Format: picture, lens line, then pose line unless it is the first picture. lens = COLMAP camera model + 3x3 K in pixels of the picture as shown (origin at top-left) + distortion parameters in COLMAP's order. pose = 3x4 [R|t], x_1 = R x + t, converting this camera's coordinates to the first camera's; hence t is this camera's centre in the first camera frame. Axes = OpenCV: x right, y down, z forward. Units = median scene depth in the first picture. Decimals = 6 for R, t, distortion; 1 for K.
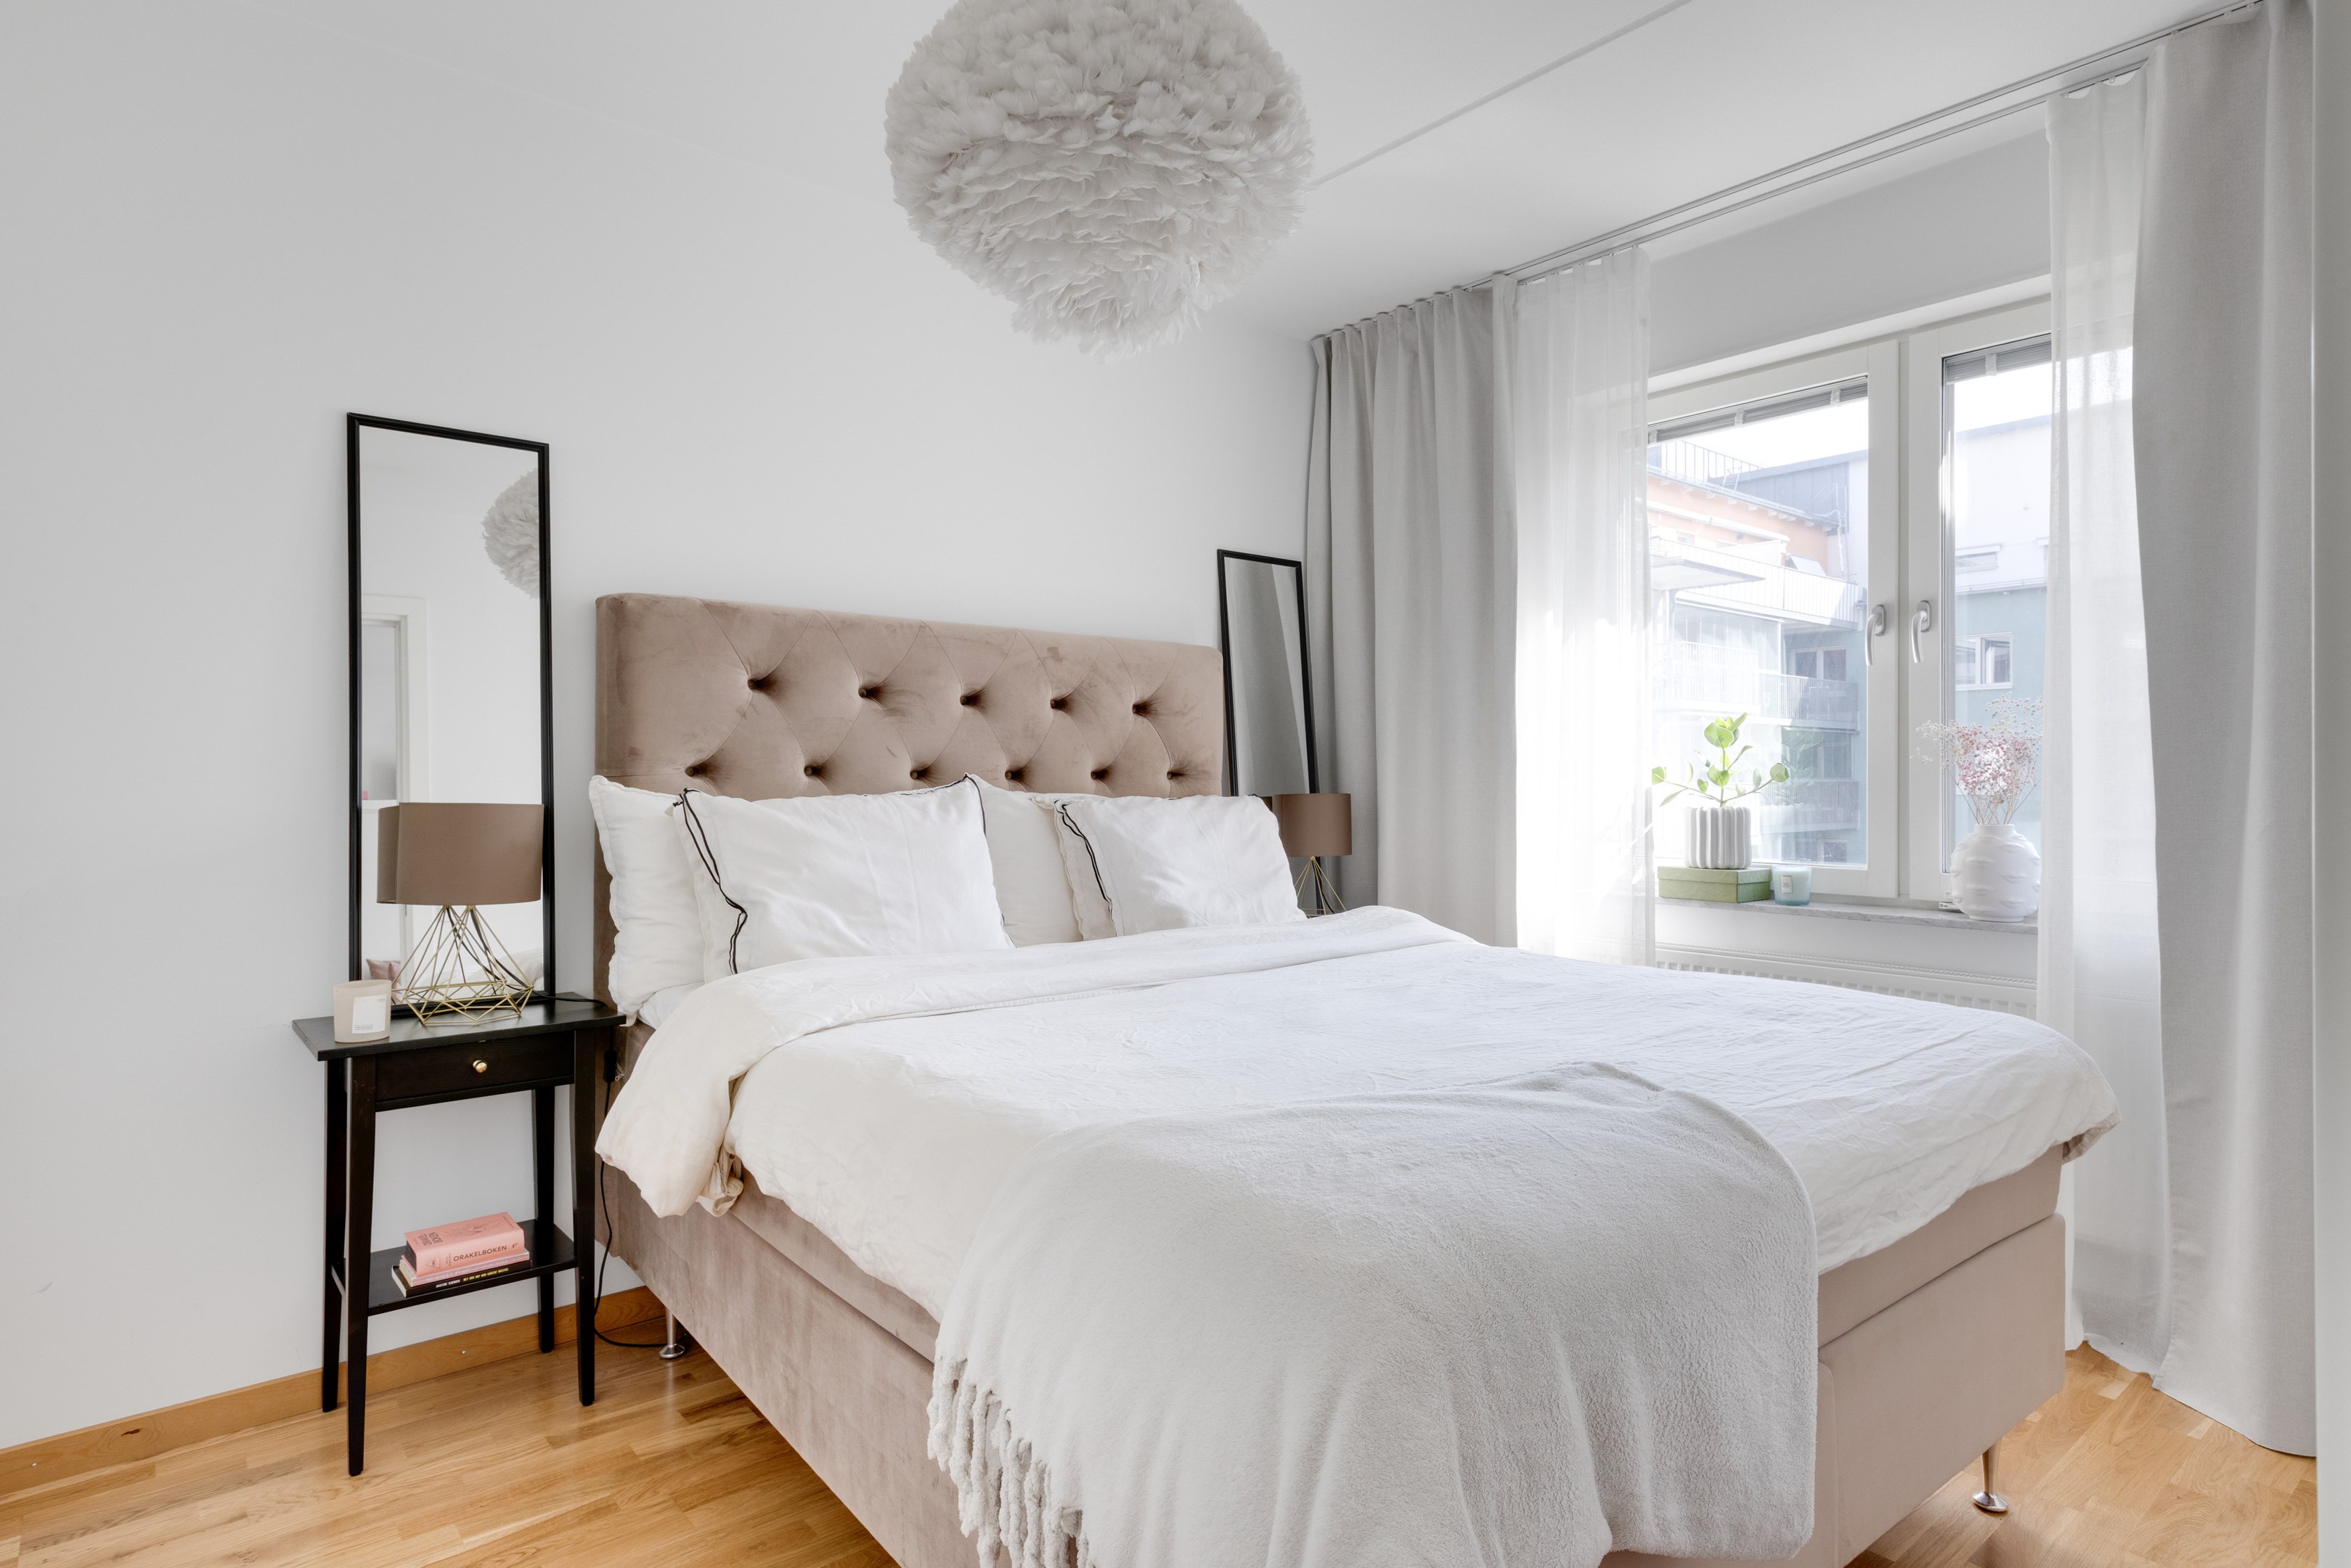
lens RADIAL K [[1269.0, 0, 1187.2], [0, 1269.0, 784.9], [0, 0, 1]] dist [0.003973, 0.001444]
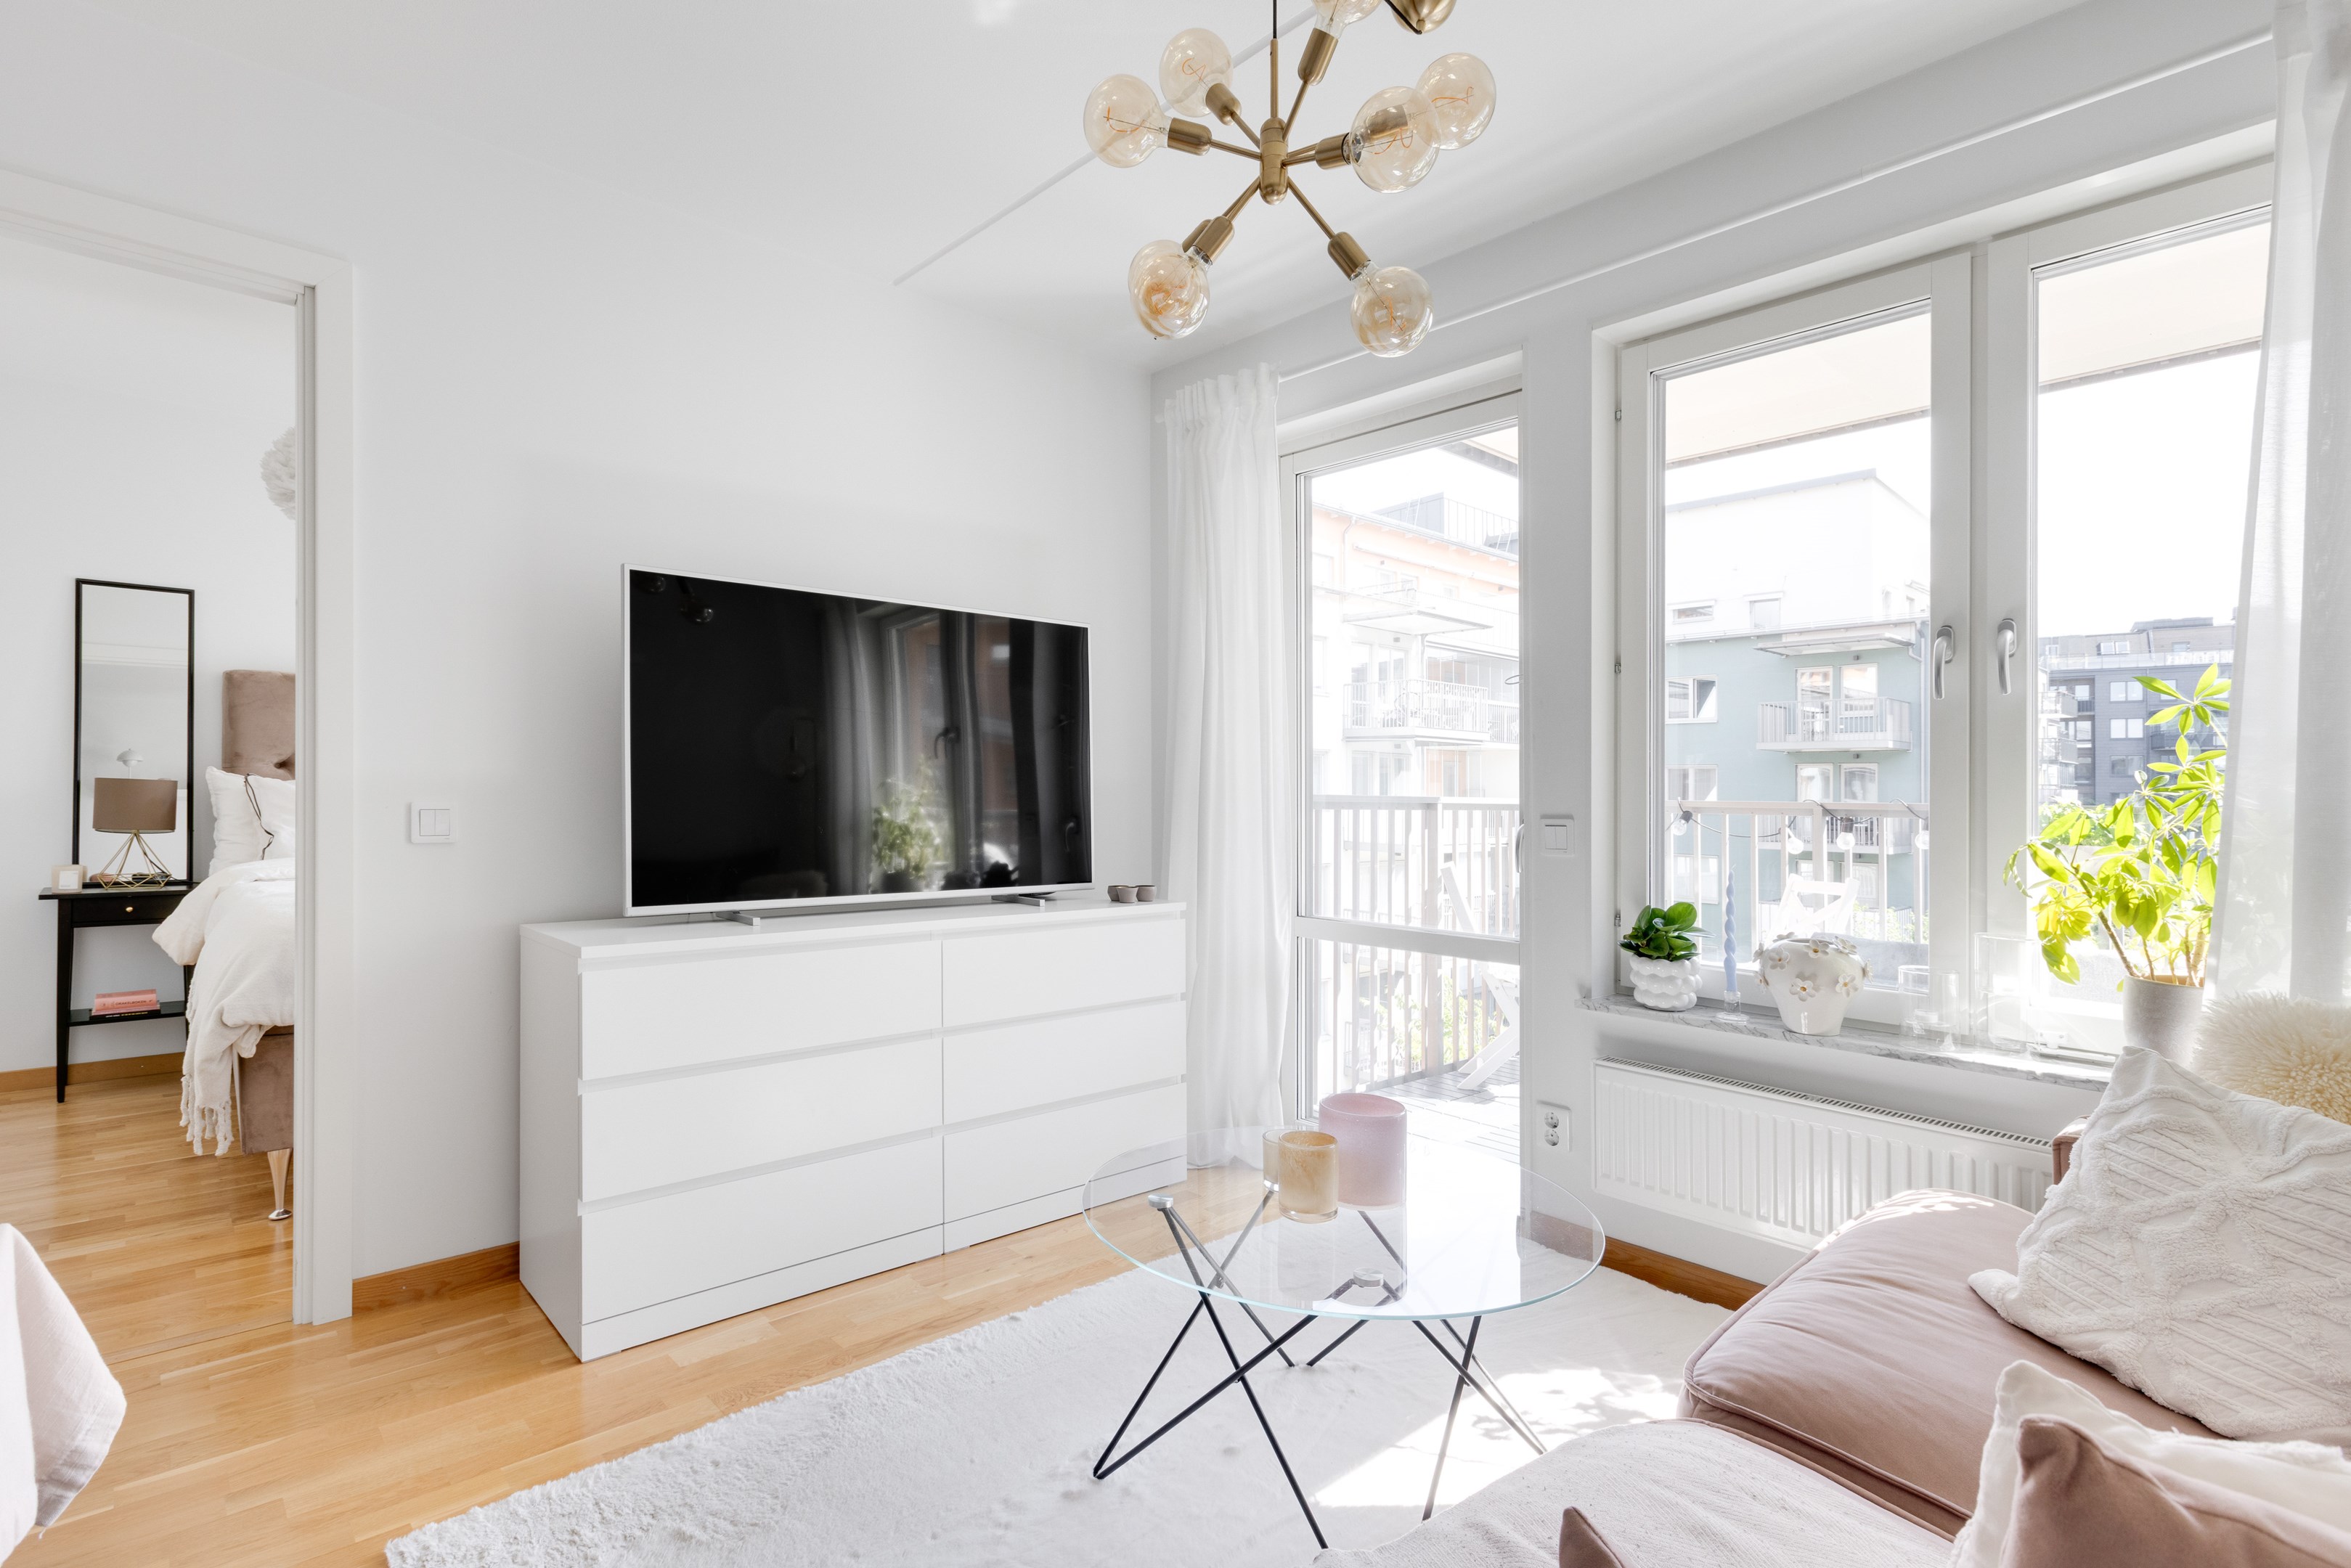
lens RADIAL K [[1164.2, 0, 1125.9], [0, 1164.2, 803.0], [0, 0, 1]] dist [-0.007217, 0.002035]
pose [[0.999648, 0.012183, 0.023557, 0.865459], [-0.012266, 0.999919, 0.003417, 0.024858], [-0.023513, -0.003705, 0.999717, -0.772867]]
